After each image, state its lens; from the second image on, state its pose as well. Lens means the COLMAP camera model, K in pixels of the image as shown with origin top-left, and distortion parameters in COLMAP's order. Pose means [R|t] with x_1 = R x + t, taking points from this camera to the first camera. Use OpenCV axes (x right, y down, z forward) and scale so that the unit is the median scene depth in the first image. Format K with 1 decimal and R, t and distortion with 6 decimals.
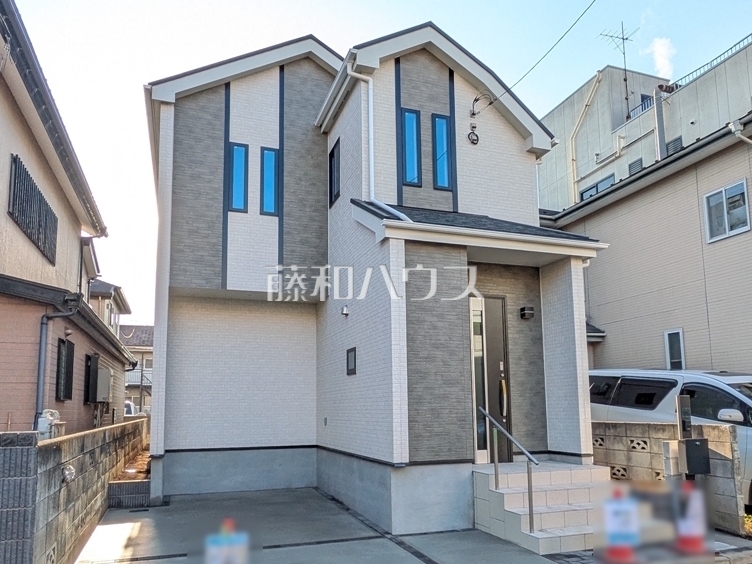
lens RADIAL K [[547.8, 0, 368.2], [0, 547.8, 346.1], [0, 0, 1]] dist [0.003697, -0.003450]
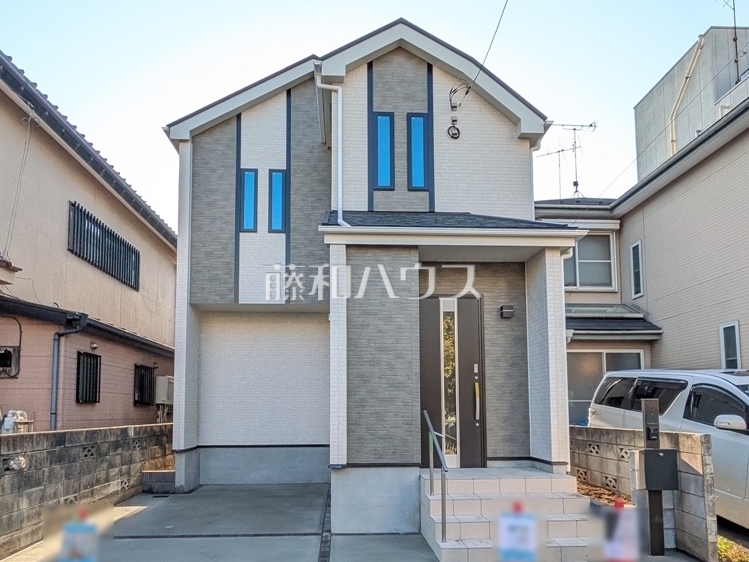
lens RADIAL K [[505.4, 0, 367.8], [0, 505.4, 372.9], [0, 0, 1]] dist [0.000241, -0.000016]
pose [[0.960107, -0.014059, -0.279279, 0.296858], [0.025318, 0.999004, 0.036750, 0.006651], [0.278484, -0.042354, 0.959506, 0.089659]]
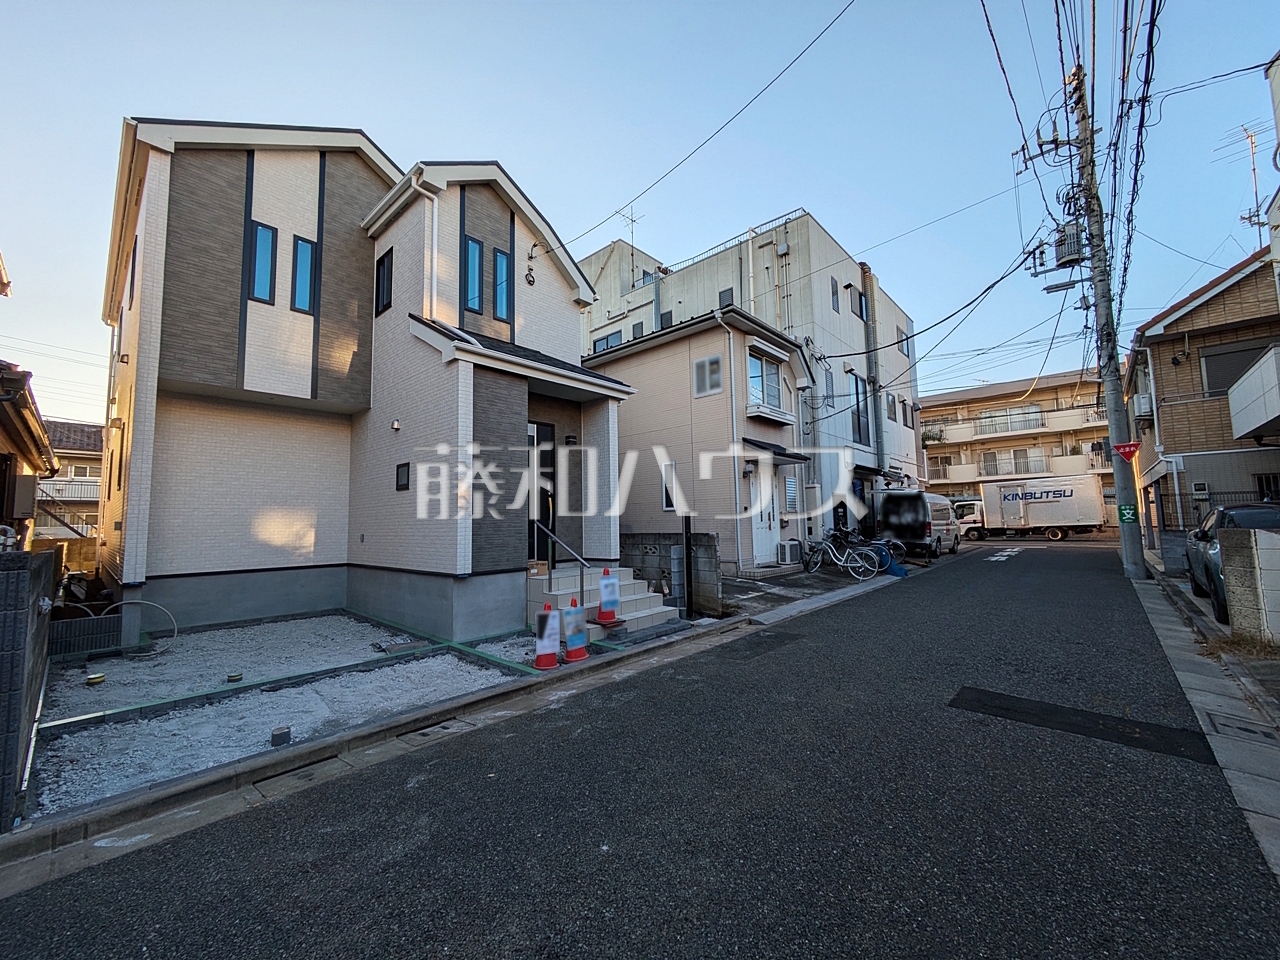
lens RADIAL K [[504.5, 0, 639.2], [0, 504.5, 479.5], [0, 0, 1]] dist [0.000643, 0.000549]
pose [[0.876055, 0.034877, 0.480948, -0.093667], [-0.044887, 0.998949, 0.009321, 0.005006], [-0.480118, -0.029754, 0.876699, -0.011368]]
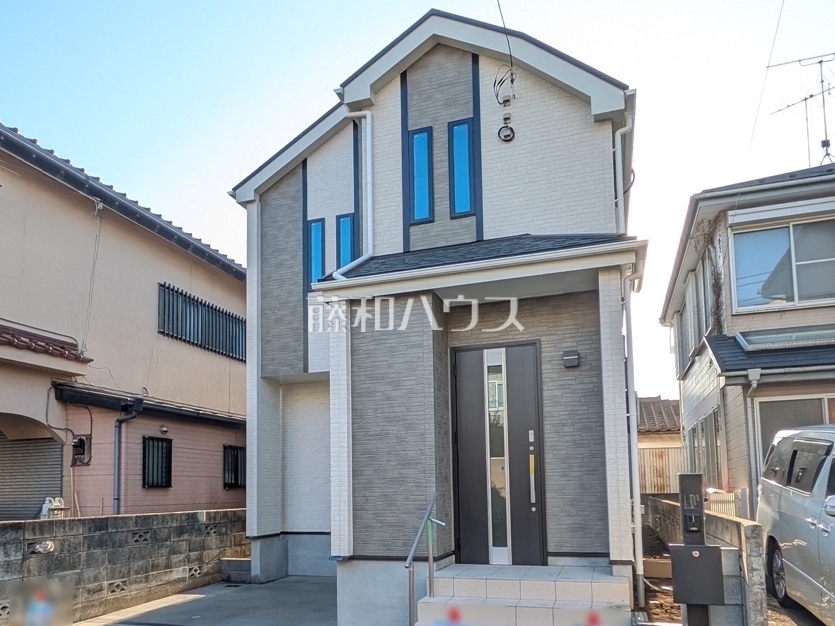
lens RADIAL K [[634.5, 0, 395.2], [0, 634.5, 440.5], [0, 0, 1]] dist [0.003435, -0.001046]
pose [[0.784984, -0.052392, -0.617296, 0.603992], [0.079048, 0.996744, 0.015925, 0.013393], [0.614452, -0.061297, 0.786569, 0.201474]]
